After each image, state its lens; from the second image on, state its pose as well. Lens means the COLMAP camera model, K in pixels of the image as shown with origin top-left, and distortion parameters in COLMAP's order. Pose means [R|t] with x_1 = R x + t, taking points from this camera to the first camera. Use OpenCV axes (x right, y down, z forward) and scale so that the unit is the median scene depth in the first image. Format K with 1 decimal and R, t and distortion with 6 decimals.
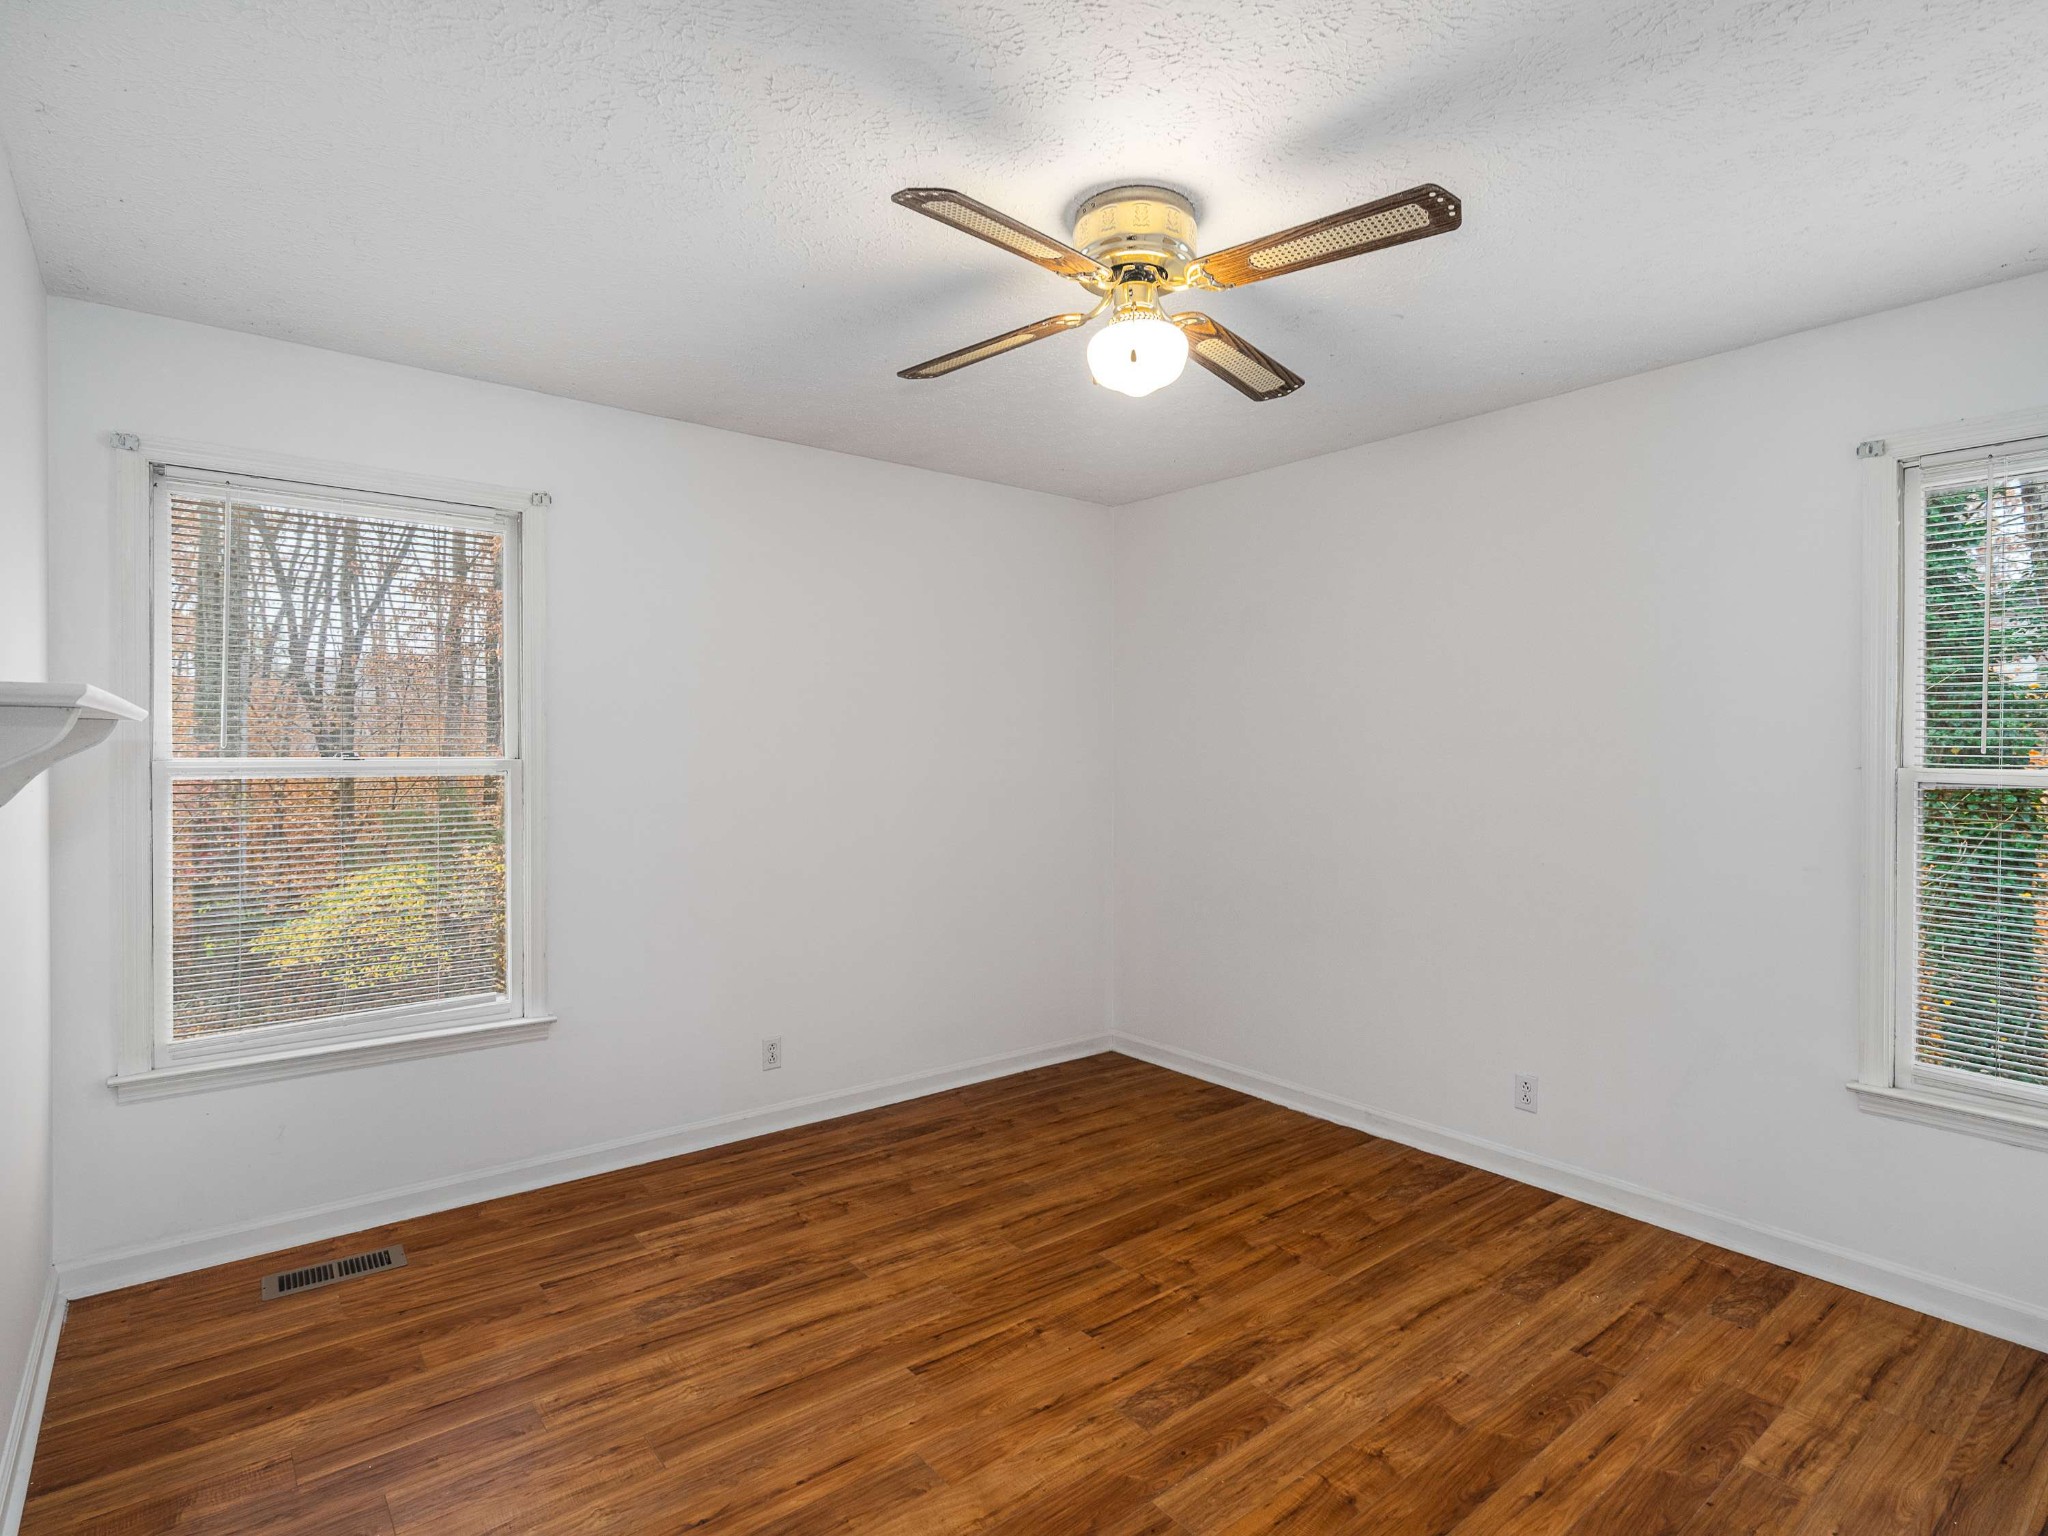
lens RADIAL K [[1056.0, 0, 1020.7], [0, 1056.0, 755.4], [0, 0, 1]] dist [-0.006490, 0.002379]
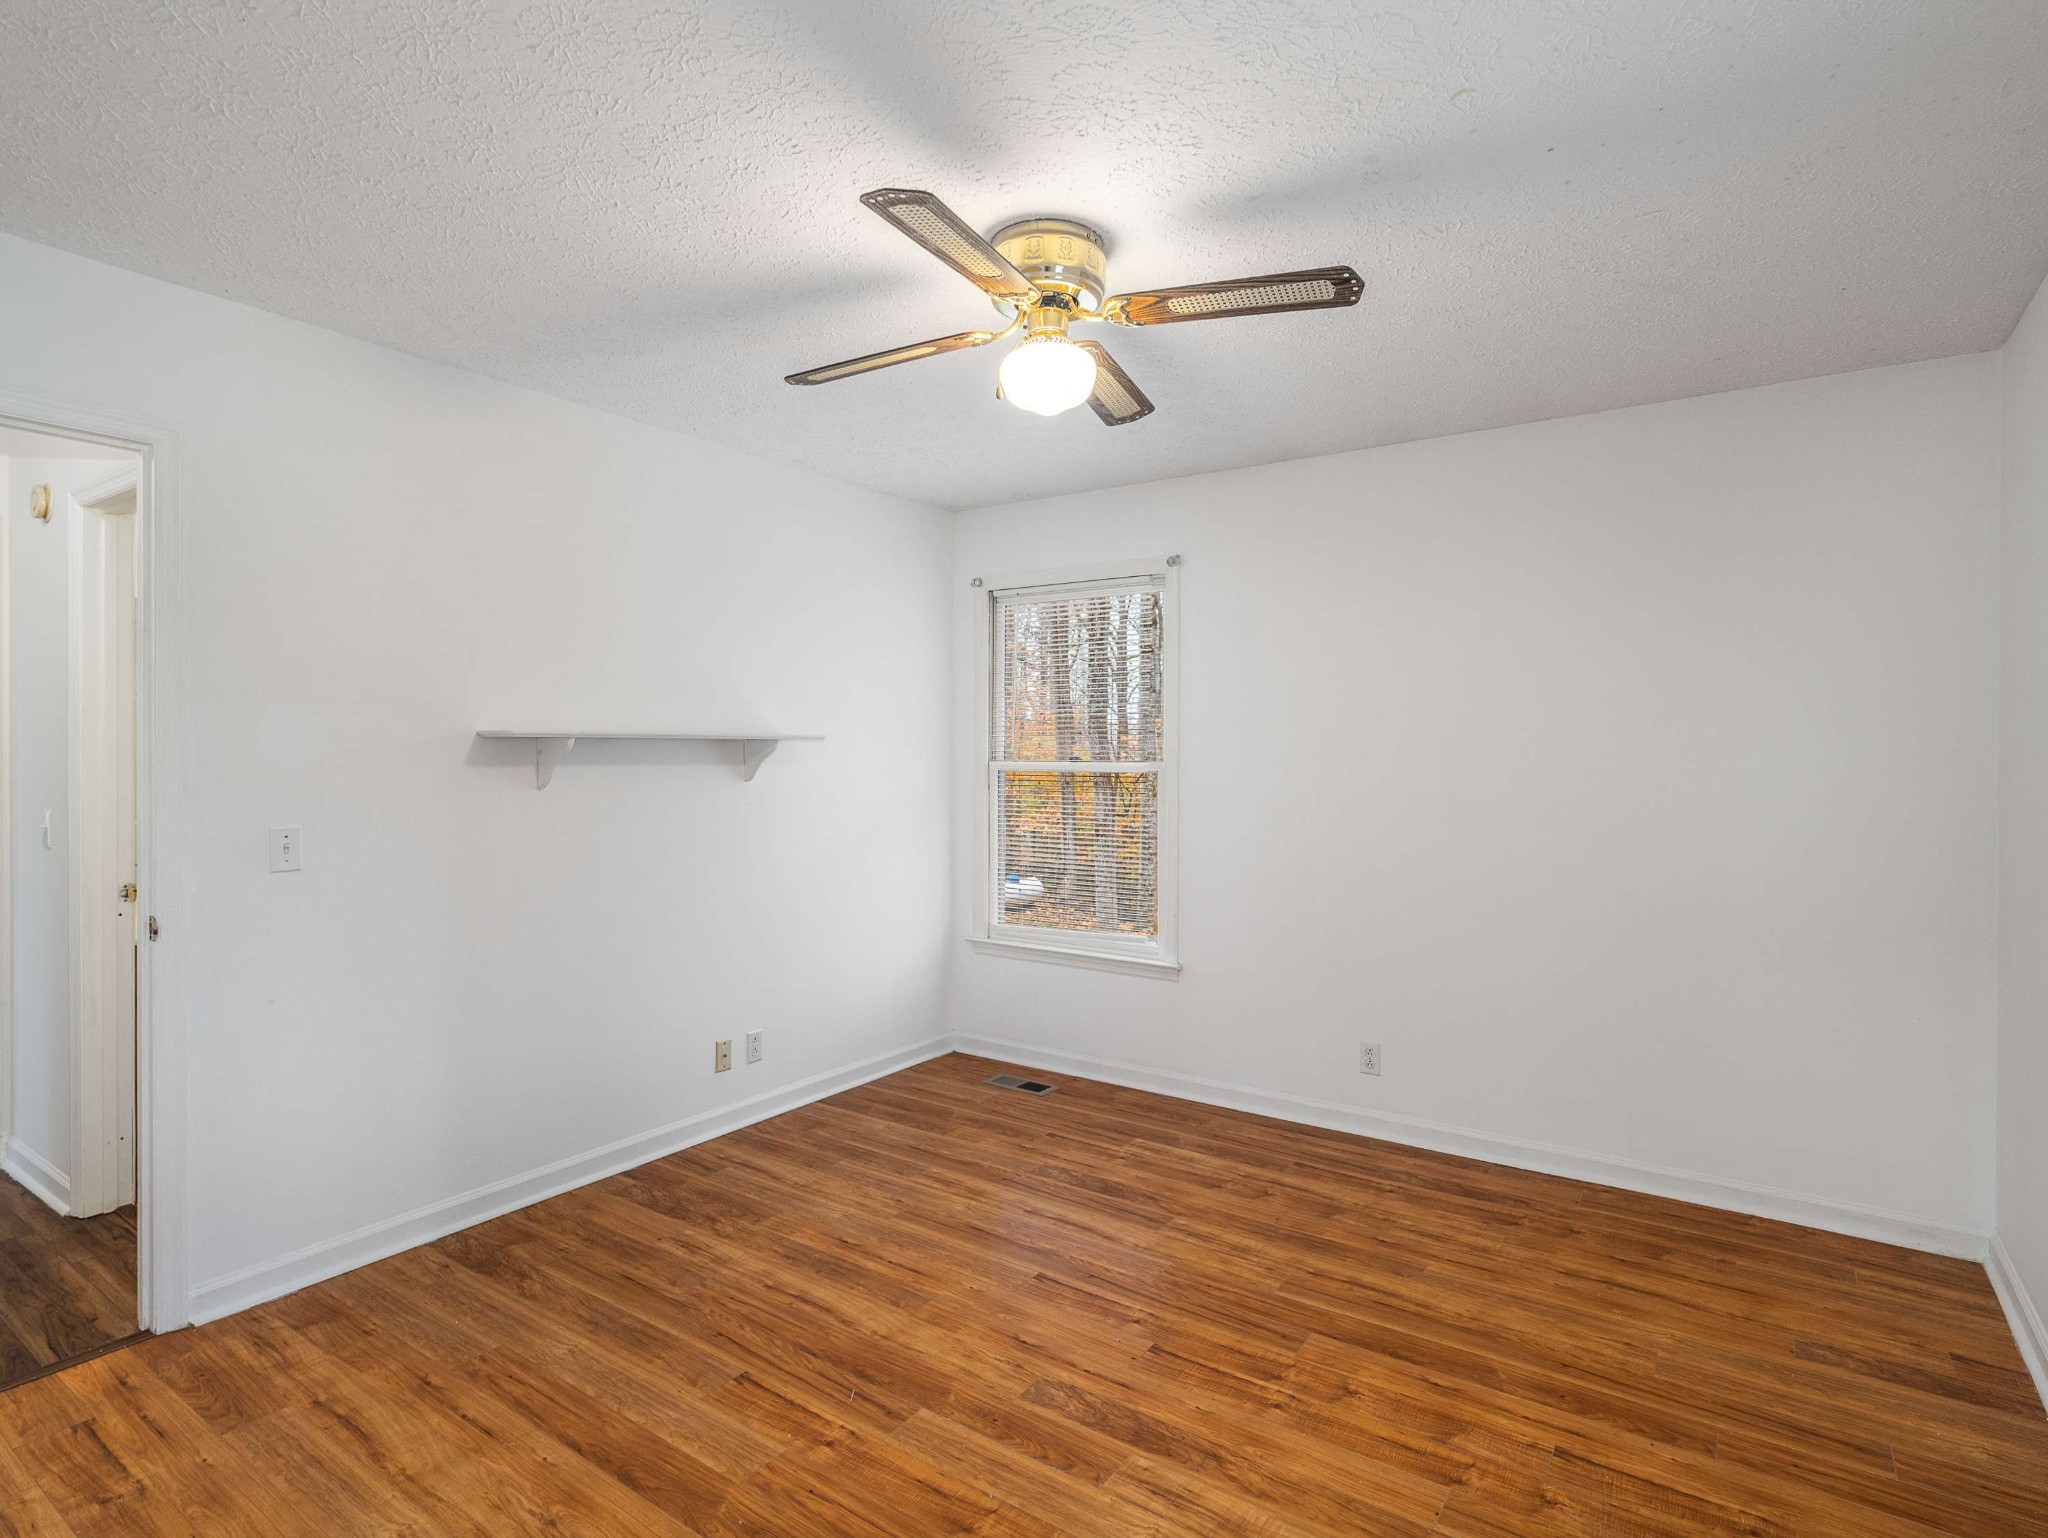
lens RADIAL K [[1056.0, 0, 1020.7], [0, 1056.0, 756.4], [0, 0, 1]] dist [-0.006490, 0.002379]
pose [[0.286709, 0.000374, -0.958018, 0.826223], [-0.006563, 0.999977, -0.001574, -0.006445], [0.957995, 0.006739, 0.286704, 0.497659]]
